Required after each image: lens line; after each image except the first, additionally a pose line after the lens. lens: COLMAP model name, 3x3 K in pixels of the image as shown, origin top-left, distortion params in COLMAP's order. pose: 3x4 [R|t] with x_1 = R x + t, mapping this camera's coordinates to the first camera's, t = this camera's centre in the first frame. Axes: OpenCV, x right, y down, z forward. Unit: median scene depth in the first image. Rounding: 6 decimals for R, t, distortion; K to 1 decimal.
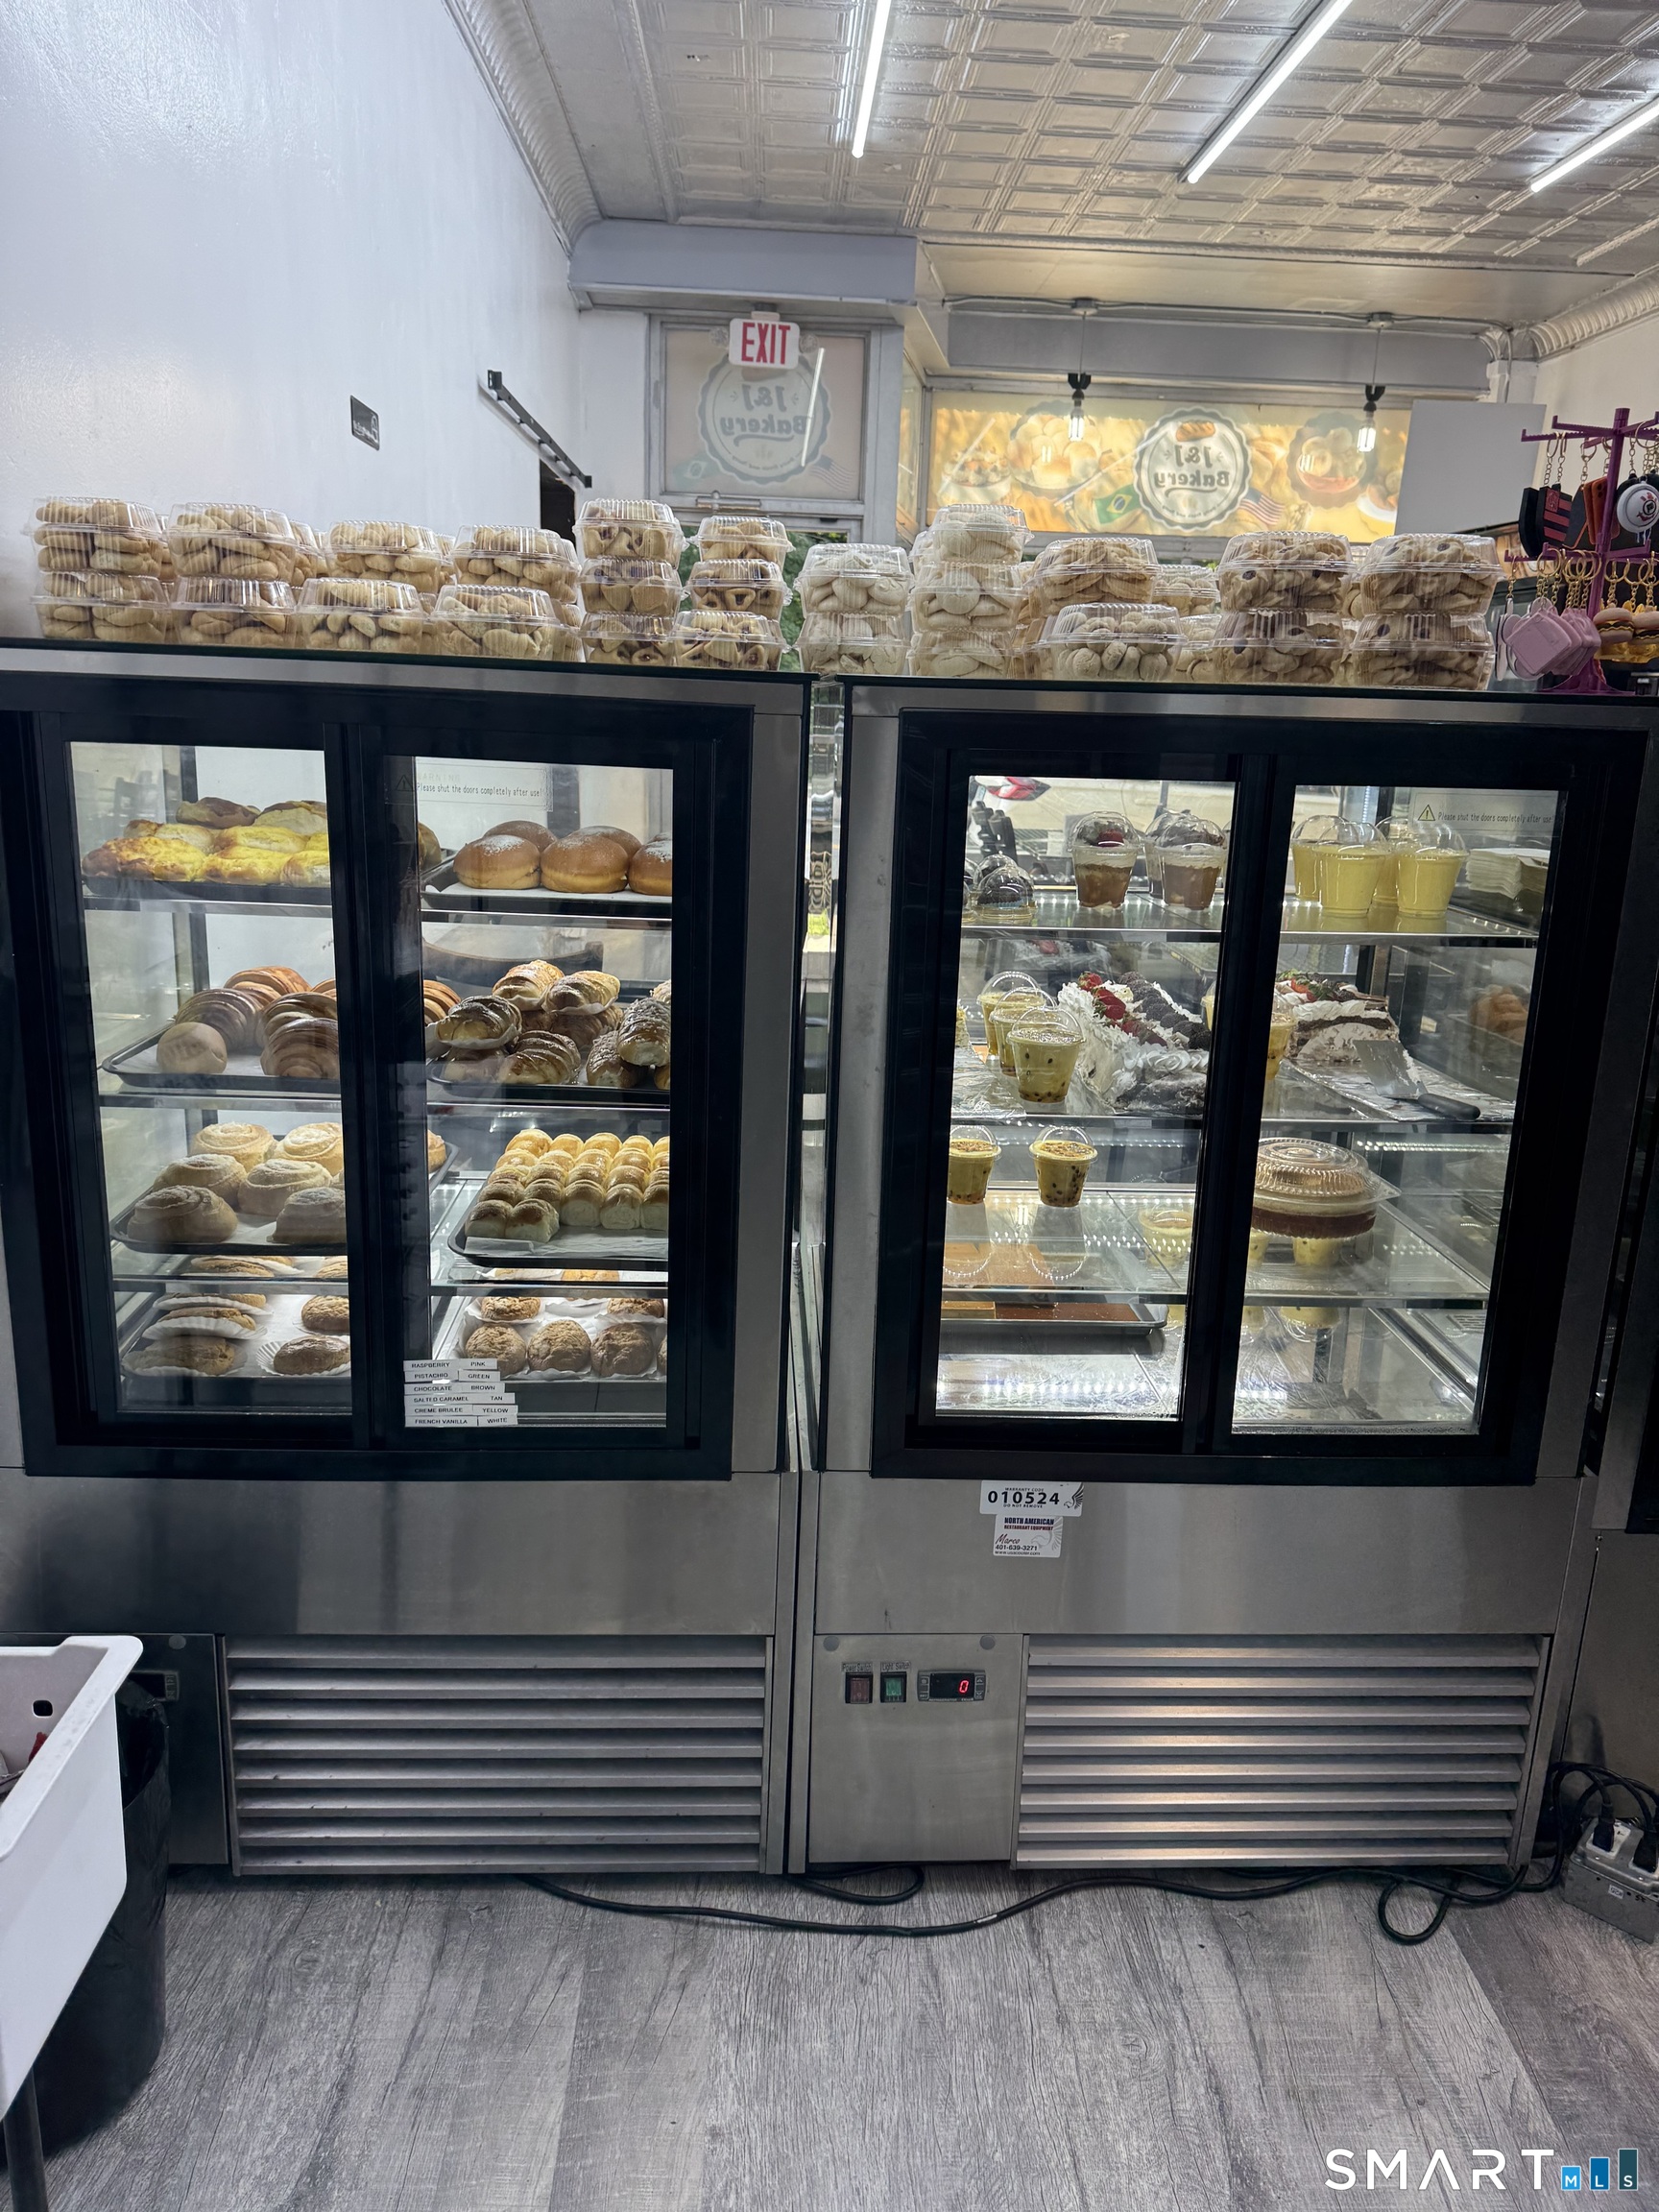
lens RADIAL K [[1611.4, 0, 829.5], [0, 1611.4, 1106.0], [0, 0, 1]] dist [0.039667, -0.029652]
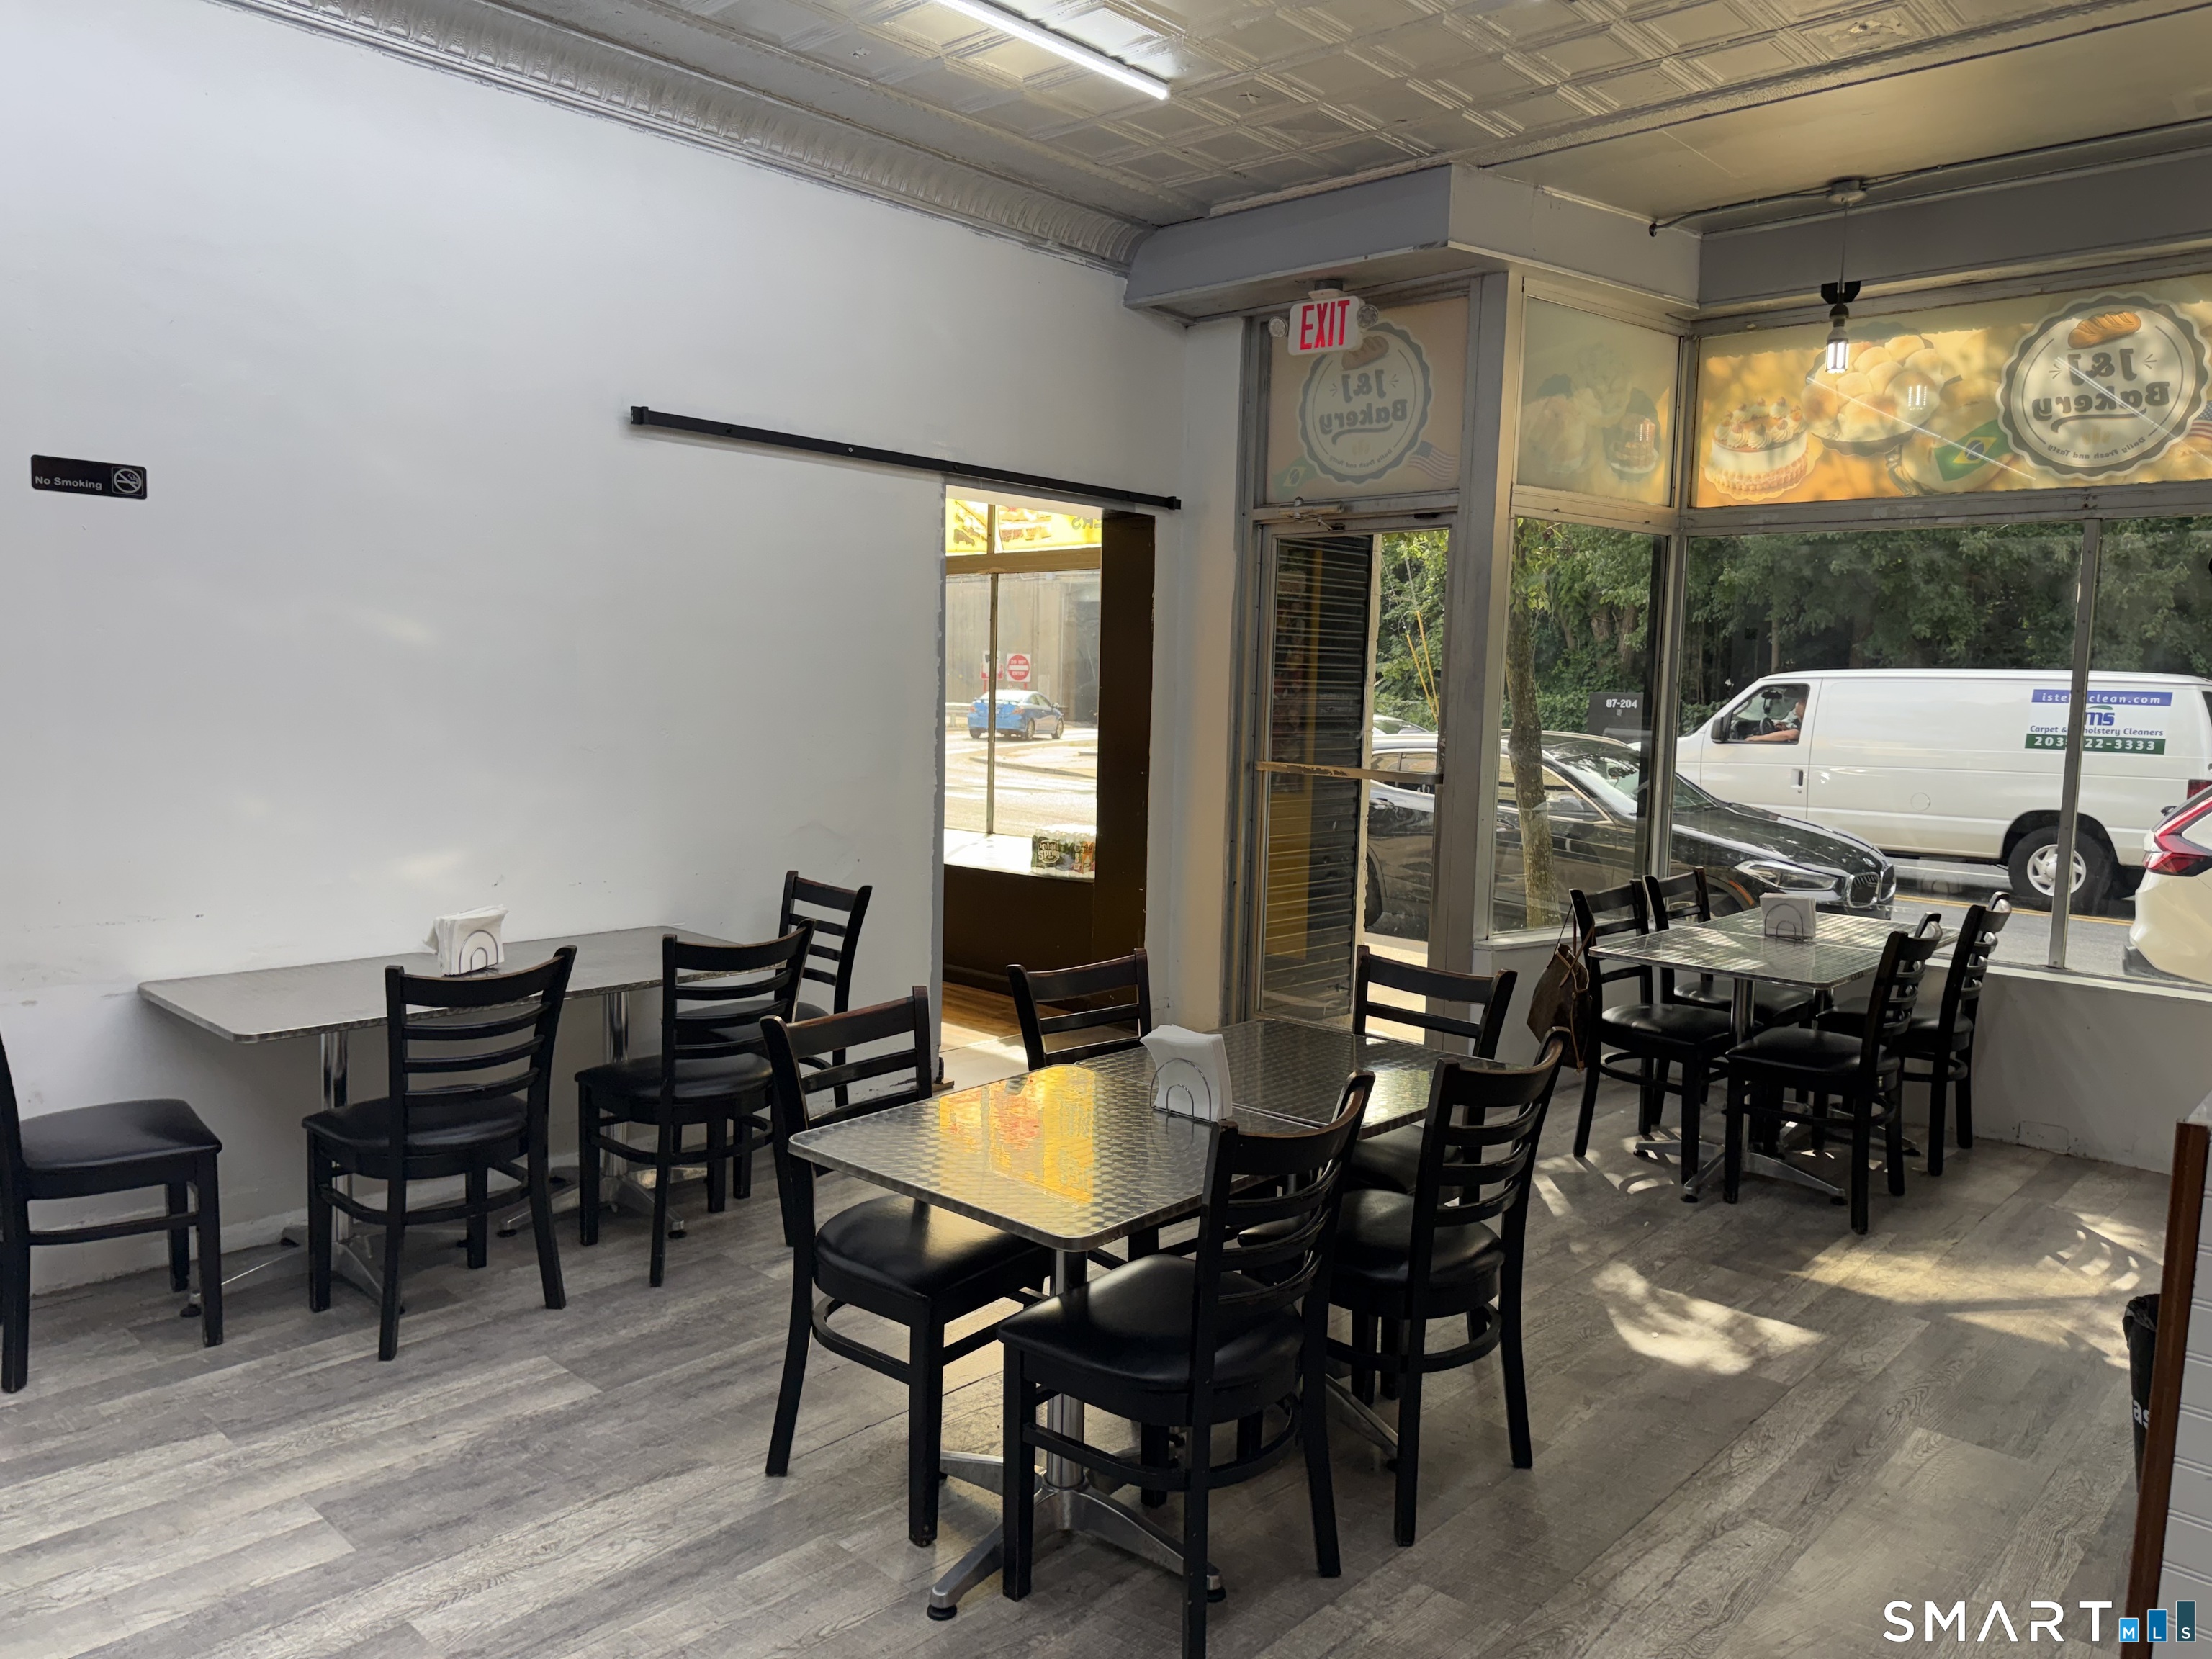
lens RADIAL K [[1611.4, 0, 1106.0], [0, 1611.4, 829.5], [0, 0, 1]] dist [0.039667, -0.029652]
pose [[0.713858, 0.043784, -0.698920, 0.452666], [-0.171214, 0.978667, -0.113564, -0.097326], [0.679038, 0.200734, 0.706126, 0.370274]]
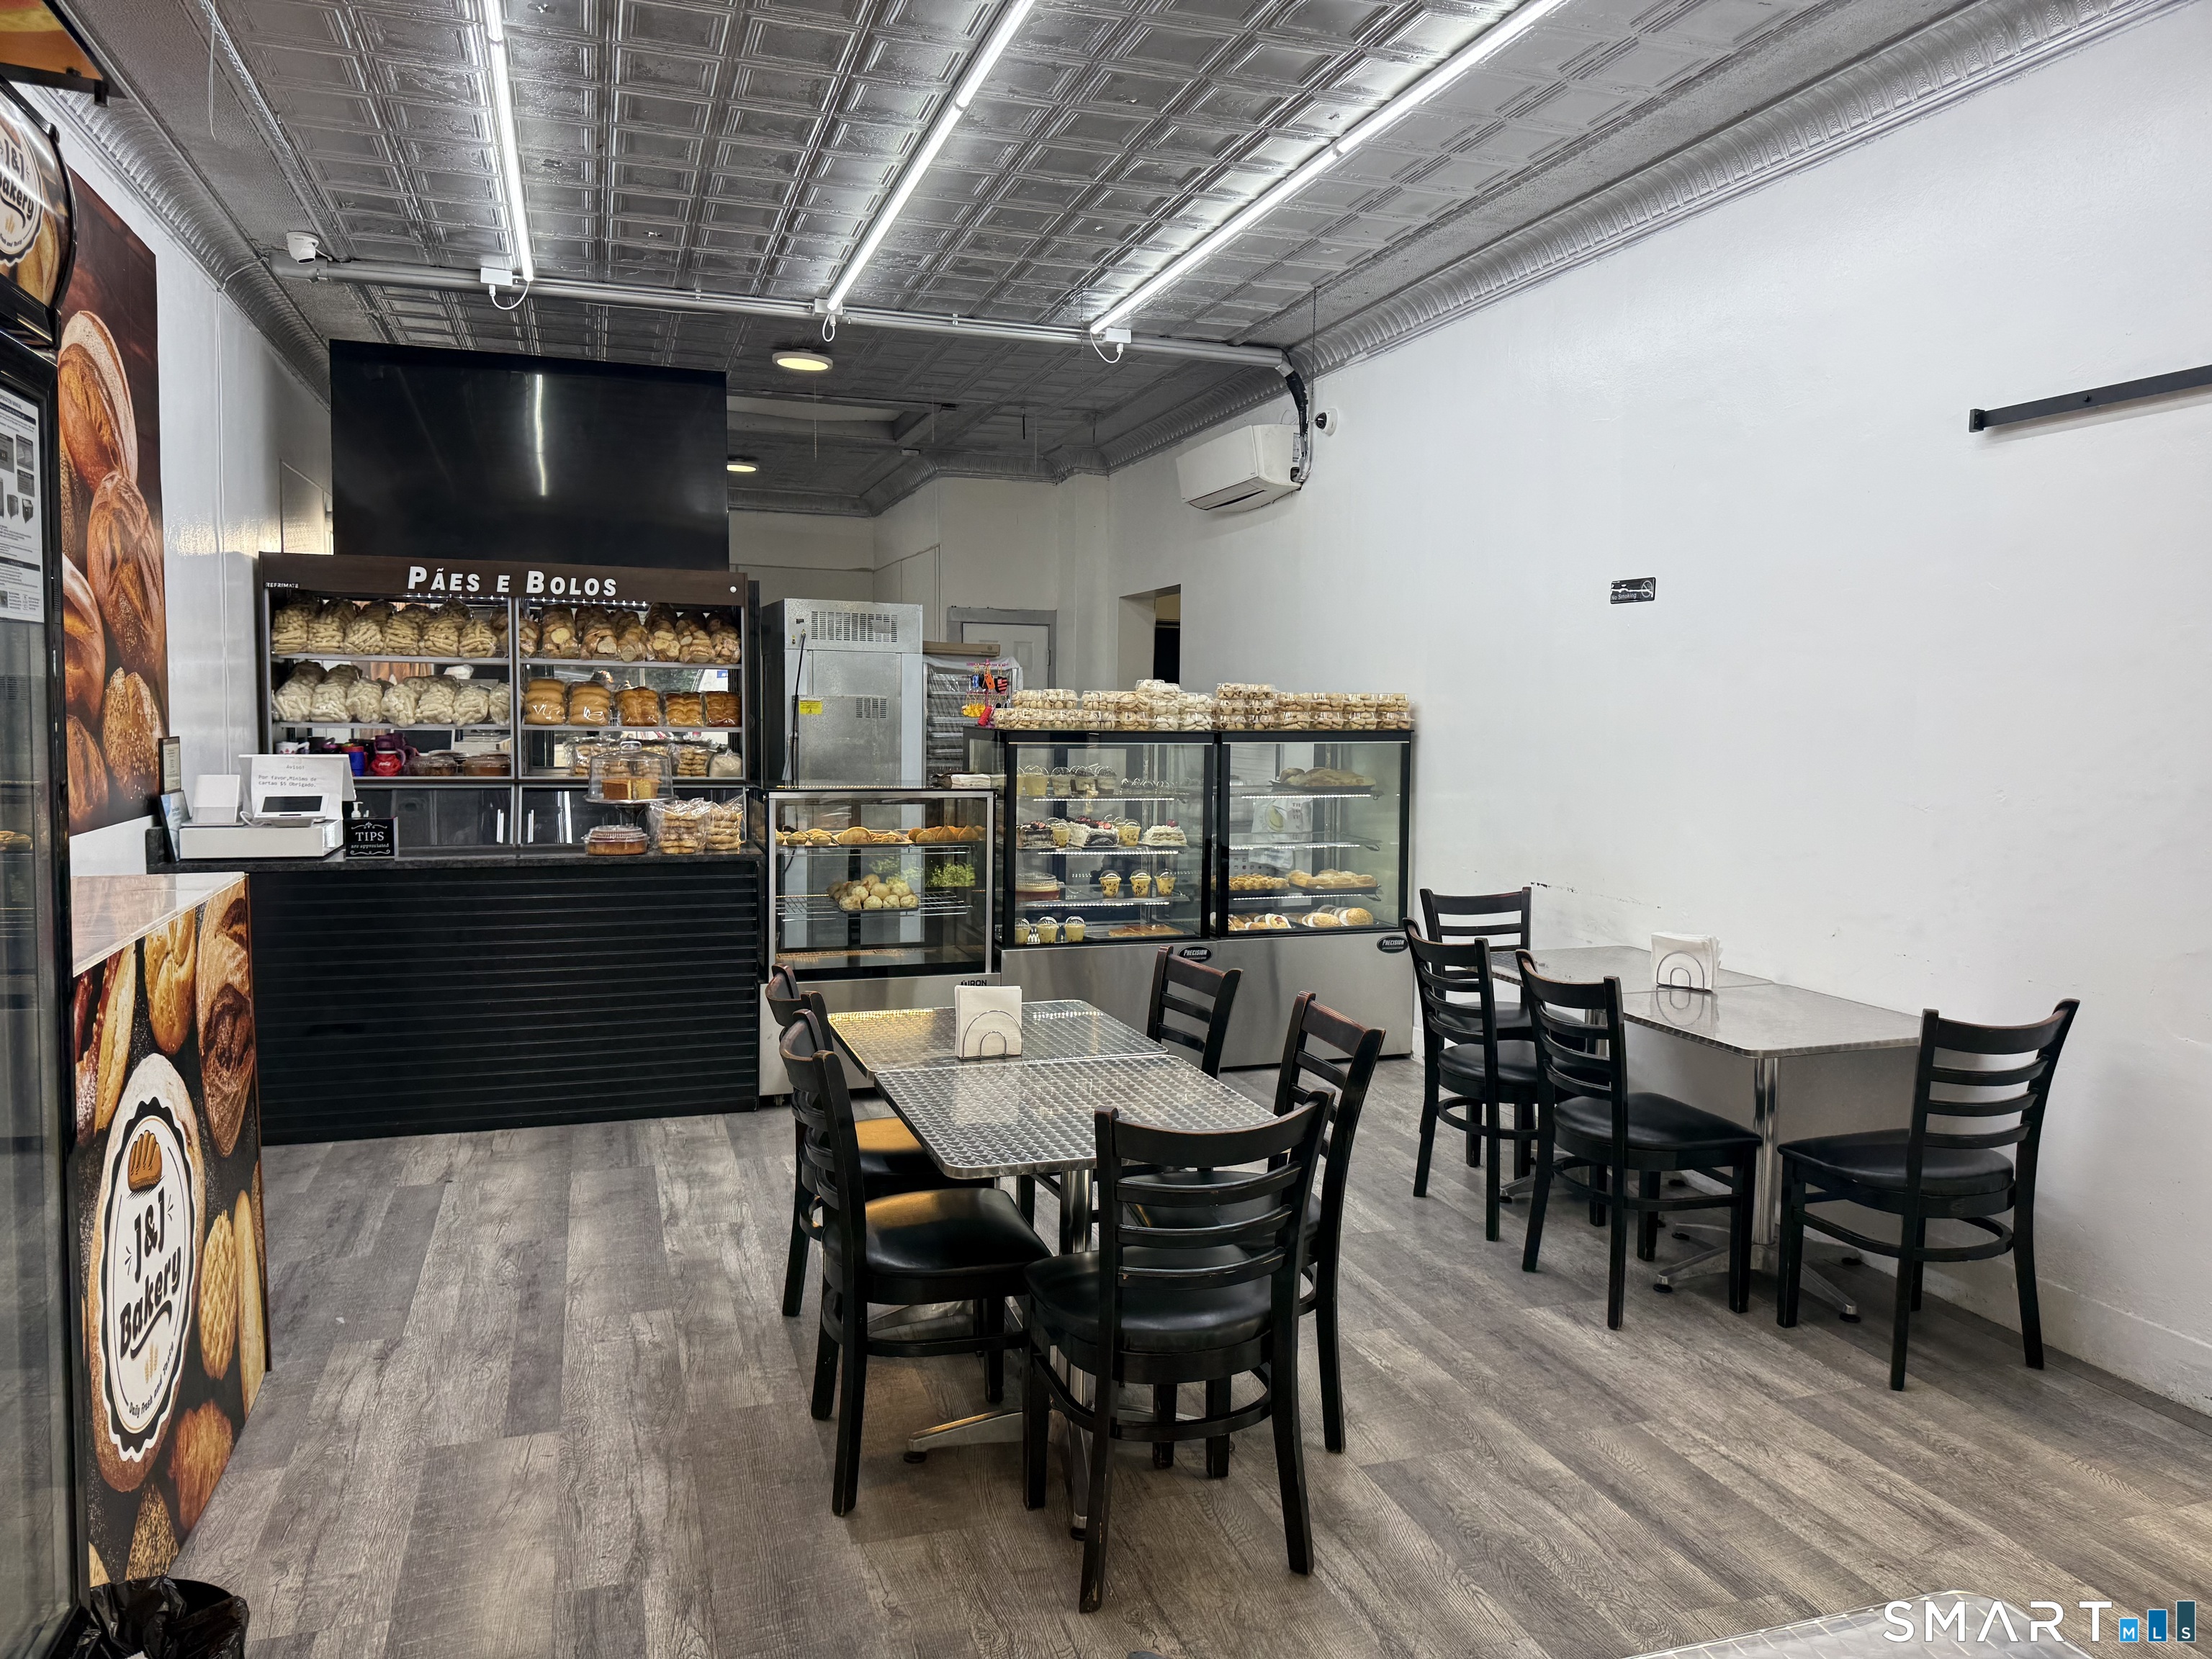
lens RADIAL K [[1549.7, 0, 1106.0], [0, 1549.7, 829.5], [0, 0, 1]] dist [0.209080, -0.317623]
pose [[-0.960621, -0.028177, -0.276429, 0.292128], [-0.114713, 0.946323, 0.302181, -0.293087], [0.253077, 0.321992, -0.912290, 1.109486]]
